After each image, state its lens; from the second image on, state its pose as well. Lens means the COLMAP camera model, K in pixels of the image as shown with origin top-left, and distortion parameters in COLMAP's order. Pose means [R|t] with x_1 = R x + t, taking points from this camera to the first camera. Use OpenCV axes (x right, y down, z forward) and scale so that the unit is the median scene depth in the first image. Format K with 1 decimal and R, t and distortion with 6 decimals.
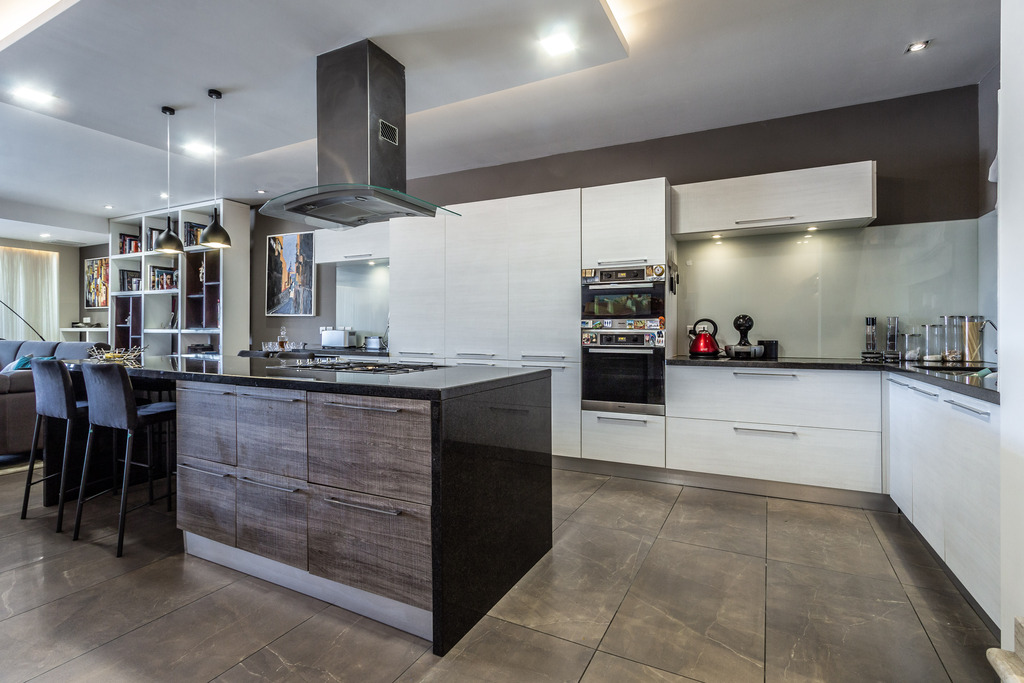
lens RADIAL K [[483.1, 0, 514.4], [0, 483.1, 331.2], [0, 0, 1]] dist [0.003952, 0.000126]
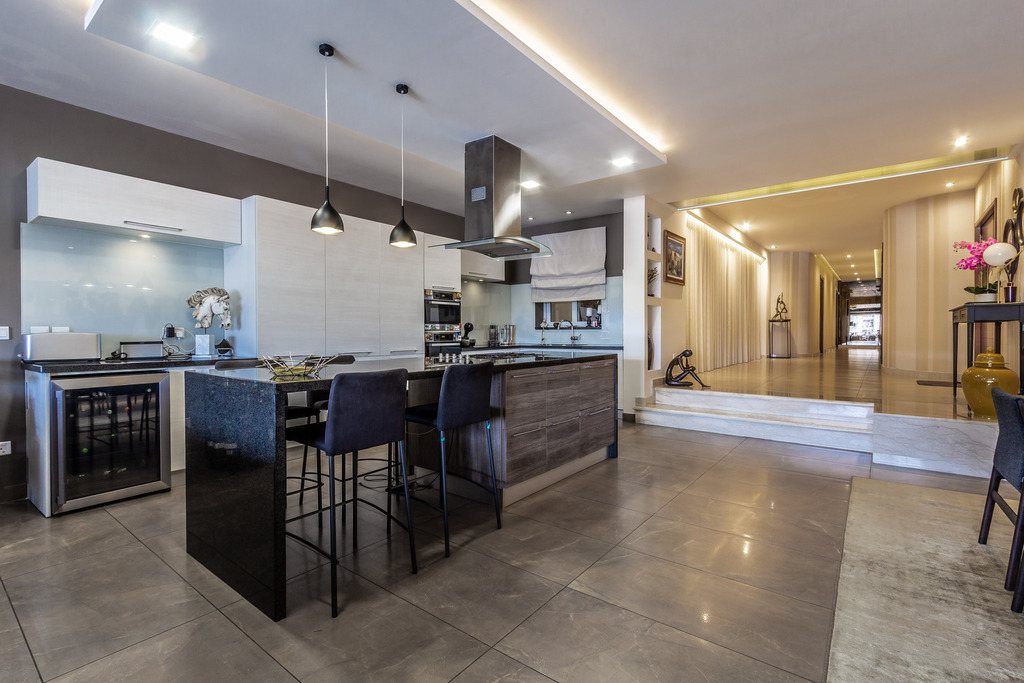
lens RADIAL K [[483.1, 0, 507.0], [0, 483.1, 336.4], [0, 0, 1]] dist [0.003952, 0.000126]
pose [[0.175043, -0.011163, 0.984498, -0.801063], [0.005853, 0.999930, 0.010297, 0.000039], [-0.984543, 0.003959, 0.175096, 0.324419]]
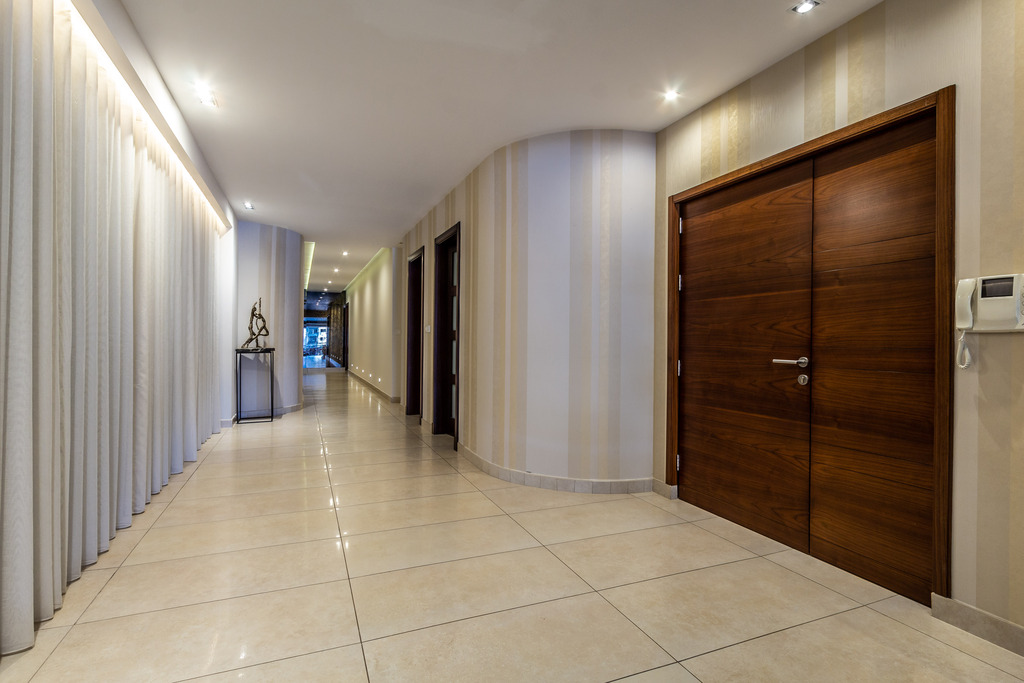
lens RADIAL K [[483.1, 0, 505.1], [0, 483.1, 337.4], [0, 0, 1]] dist [0.003952, 0.000126]
pose [[-0.774238, -0.004947, 0.632875, 0.312565], [-0.003287, 0.999987, 0.003796, -0.075327], [-0.632886, 0.000859, -0.774245, 0.027451]]
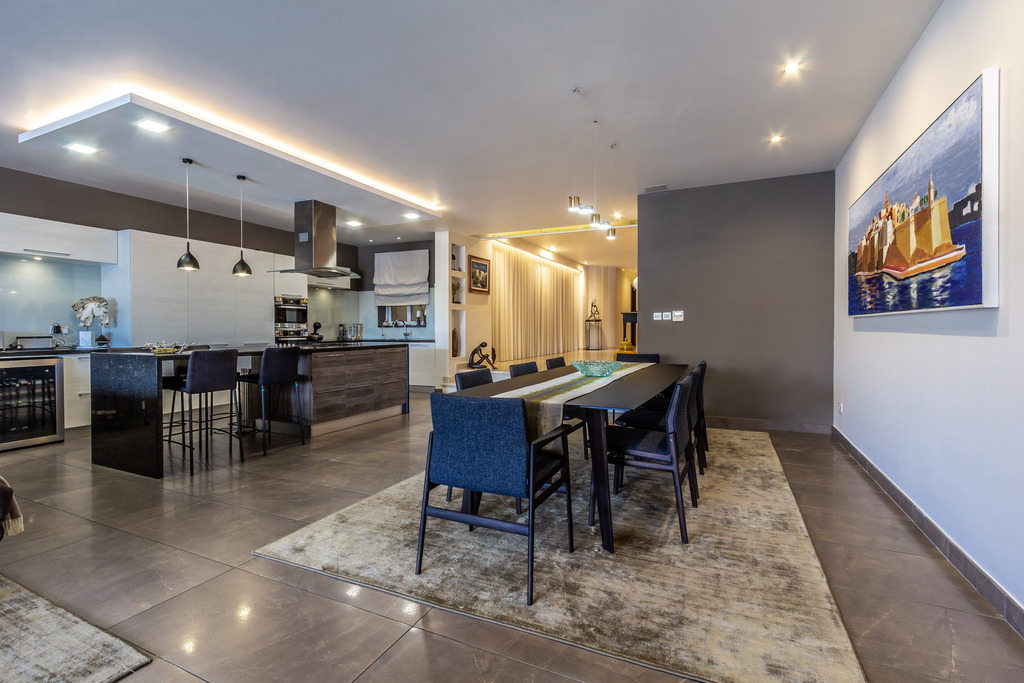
lens RADIAL K [[483.1, 0, 512.5], [0, 483.1, 331.9], [0, 0, 1]] dist [0.003952, 0.000126]
pose [[-0.049148, -0.006421, 0.998771, -1.155917], [0.006630, 0.999955, 0.006755, 0.002415], [-0.998770, 0.006954, -0.049103, 0.106167]]
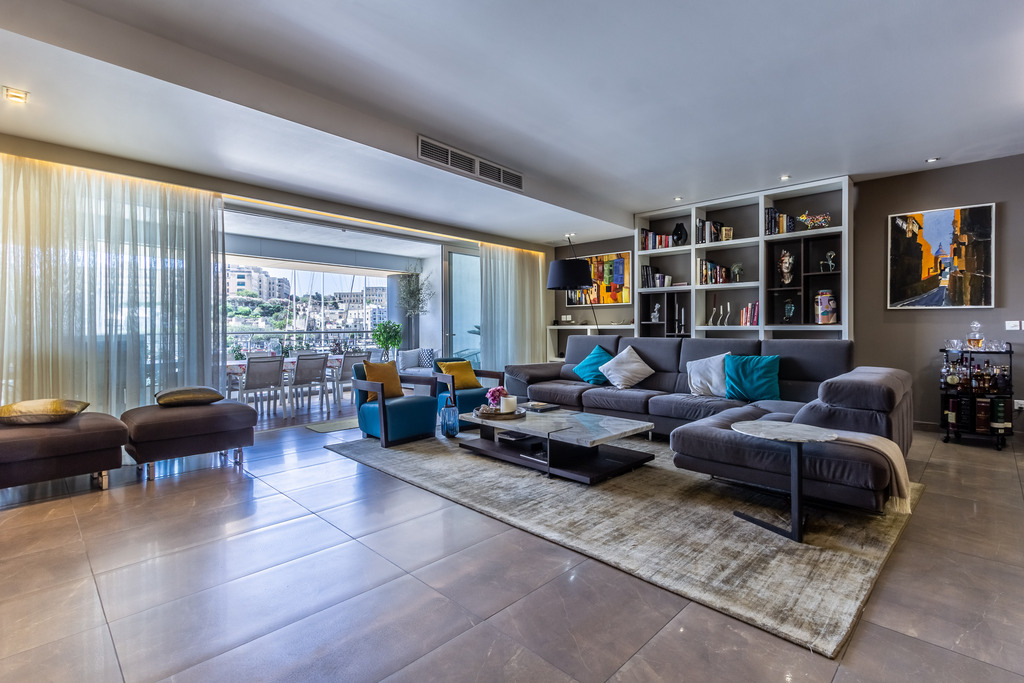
lens RADIAL K [[483.1, 0, 498.6], [0, 483.1, 335.4], [0, 0, 1]] dist [0.003952, 0.000126]
pose [[0.951500, -0.001282, -0.307646, -0.952573], [0.005671, 0.999894, 0.013373, -0.000323], [0.307597, -0.014469, 0.951407, -0.031473]]
